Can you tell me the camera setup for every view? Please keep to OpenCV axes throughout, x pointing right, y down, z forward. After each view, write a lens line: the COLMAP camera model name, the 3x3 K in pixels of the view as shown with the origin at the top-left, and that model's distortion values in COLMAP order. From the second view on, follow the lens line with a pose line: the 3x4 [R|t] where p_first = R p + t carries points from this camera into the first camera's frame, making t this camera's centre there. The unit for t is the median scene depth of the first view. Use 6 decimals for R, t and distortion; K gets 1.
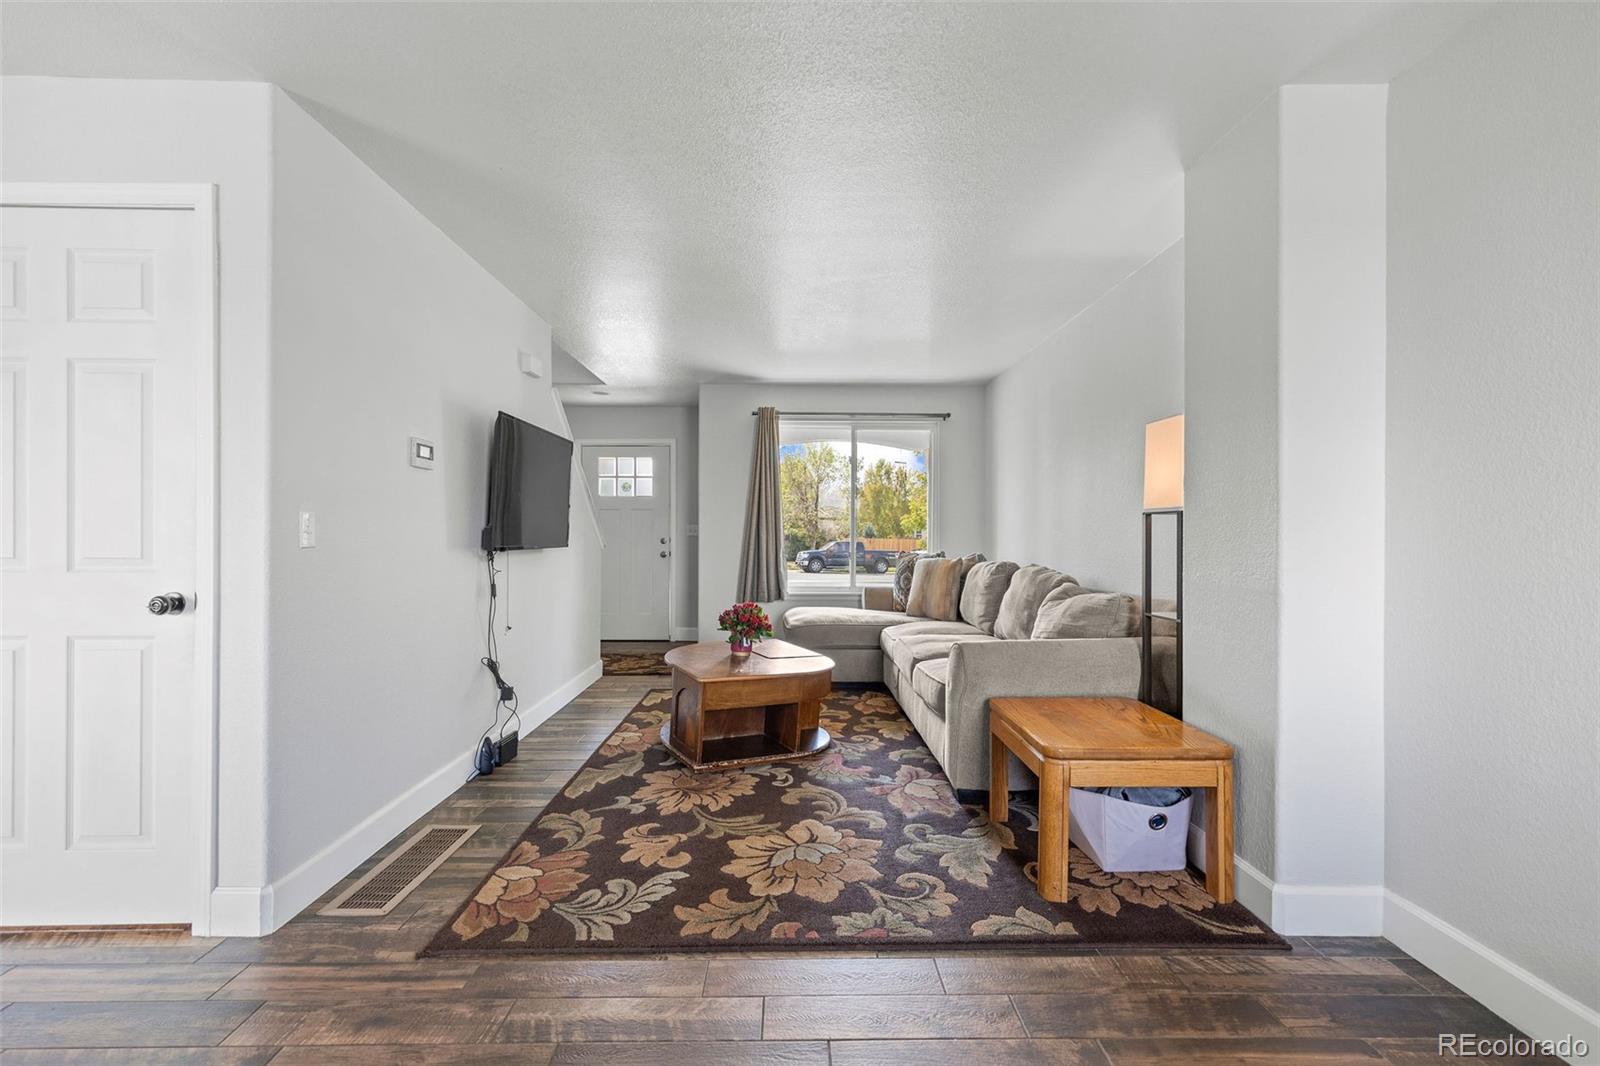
lens RADIAL K [[732.3, 0, 800.4], [0, 732.3, 530.8], [0, 0, 1]] dist [0.005264, -0.000762]
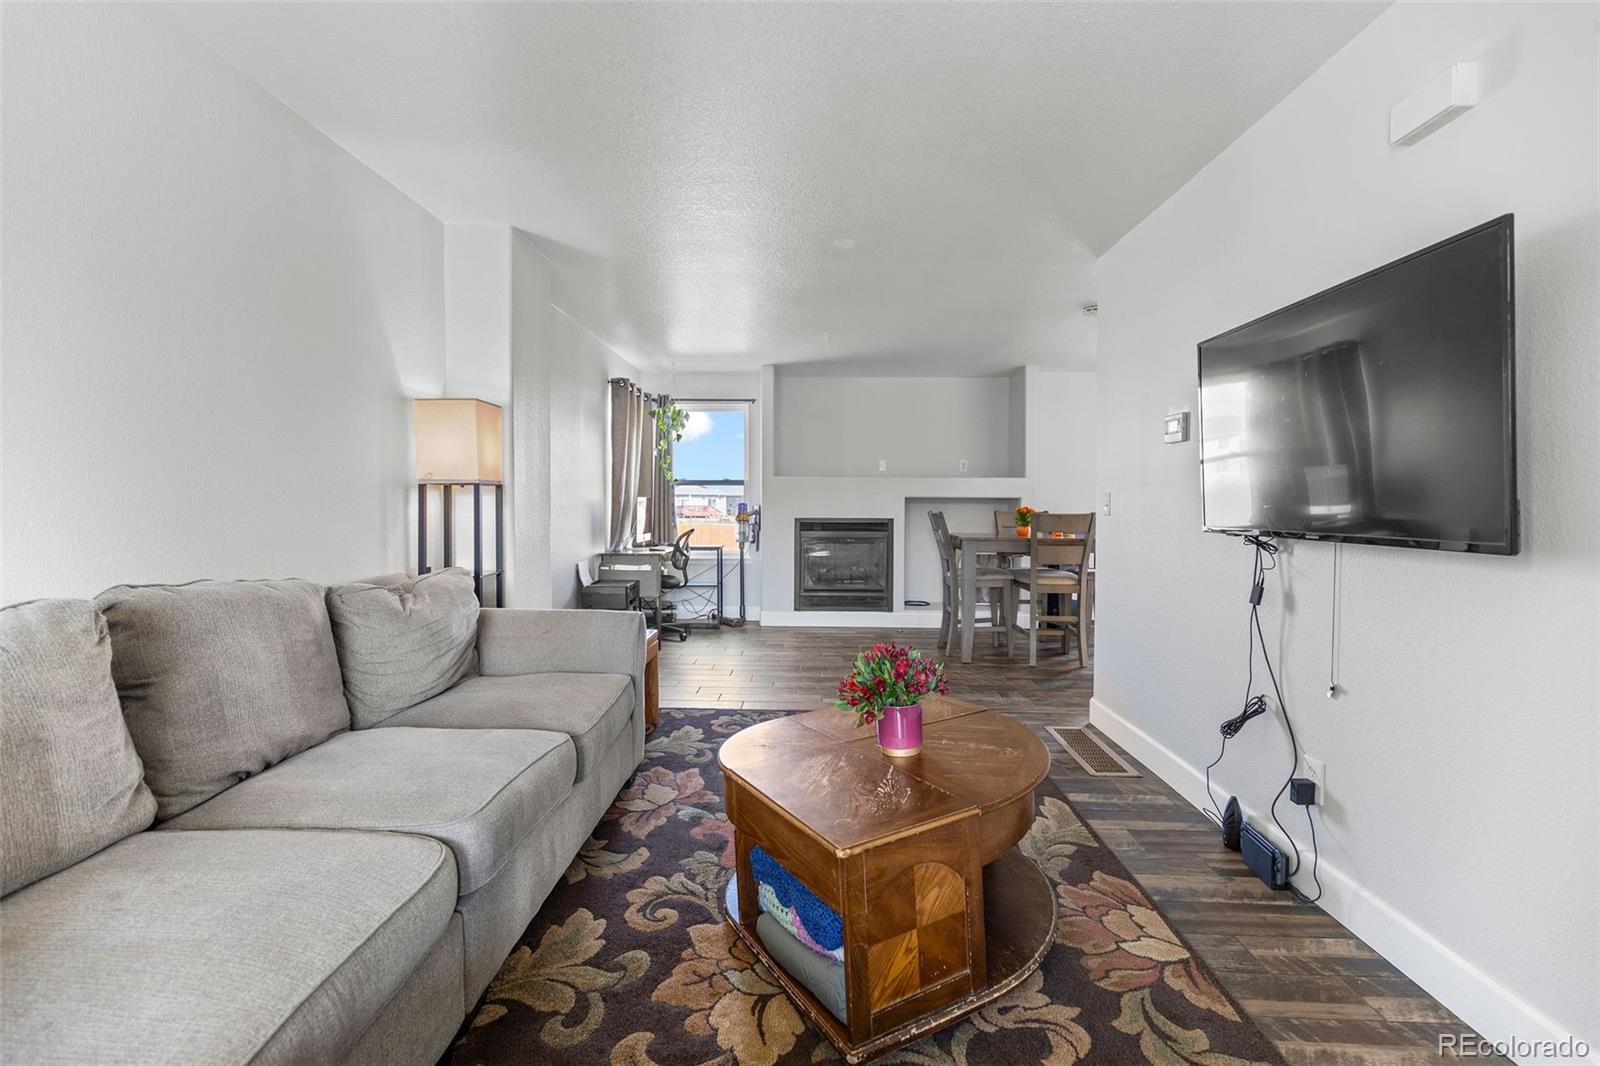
lens RADIAL K [[732.3, 0, 801.3], [0, 732.3, 521.9], [0, 0, 1]] dist [0.005264, -0.000762]
pose [[-0.999190, -0.005452, 0.039862, -0.046619], [-0.004728, 0.999823, 0.018231, 0.008681], [-0.039955, 0.018028, -0.999039, 2.111106]]
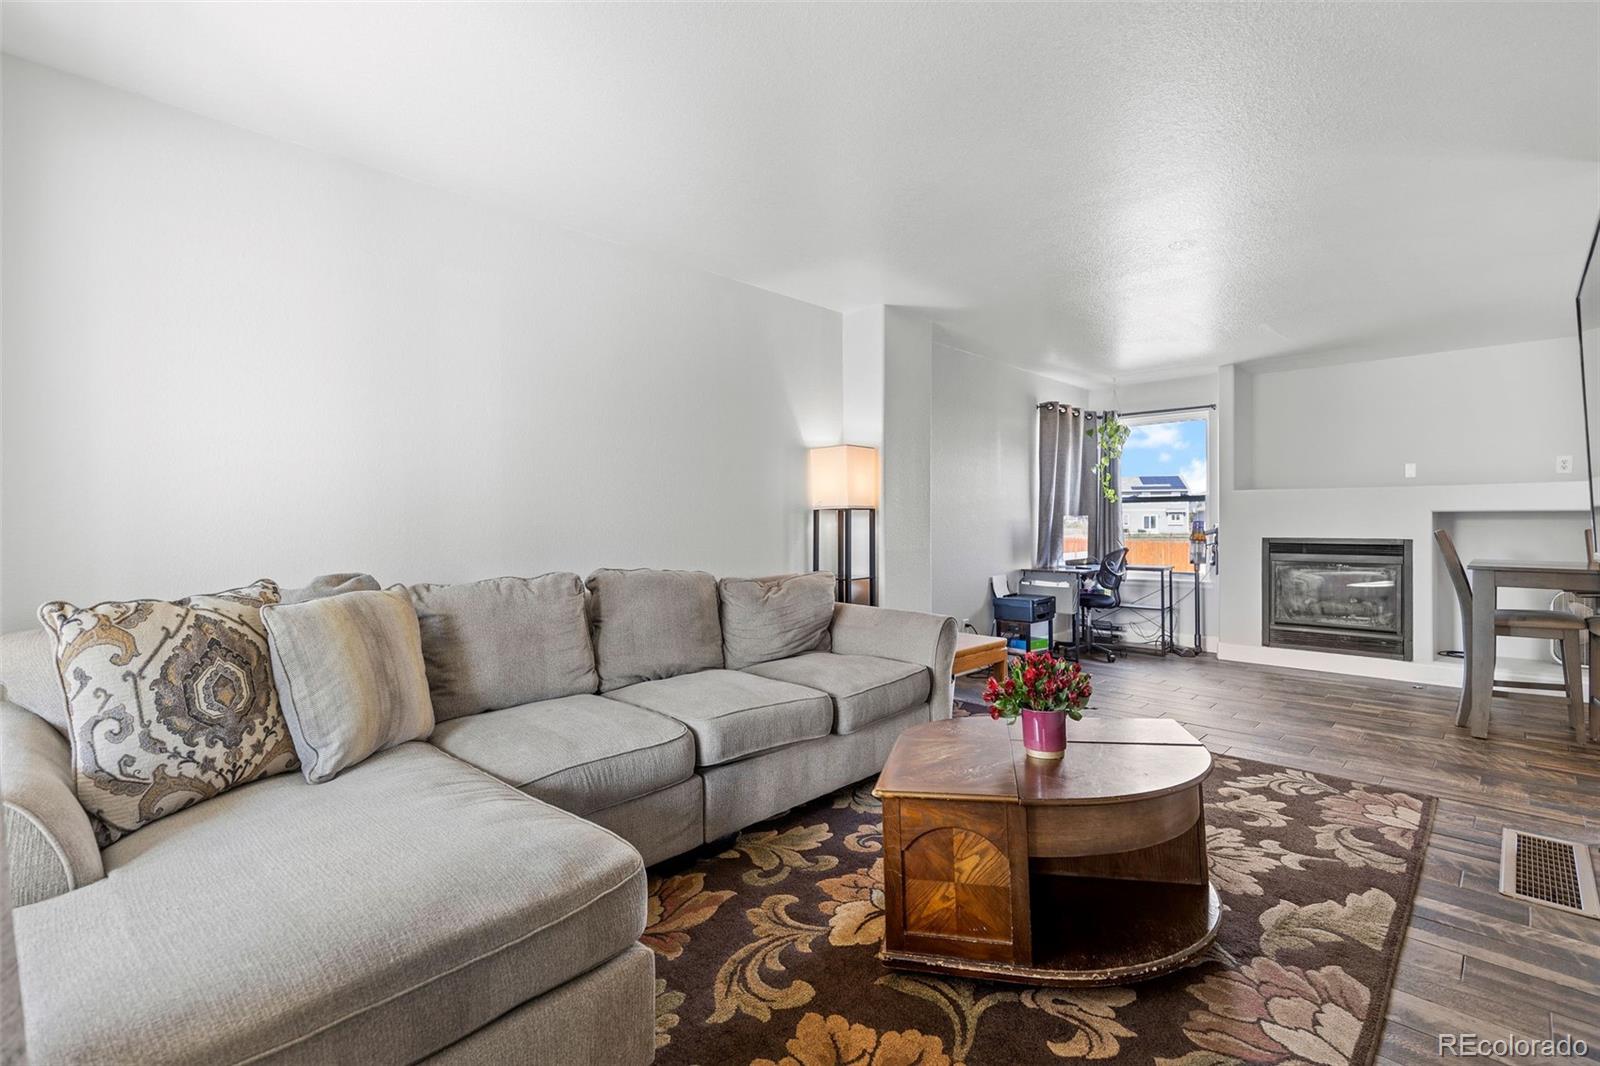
lens RADIAL K [[732.3, 0, 781.2], [0, 732.3, 523.3], [0, 0, 1]] dist [0.005264, -0.000762]
pose [[-0.696758, -0.000808, 0.717306, -0.465721], [-0.002224, 0.999997, -0.001033, 0.004163], [-0.717303, -0.002315, -0.696758, 2.129688]]
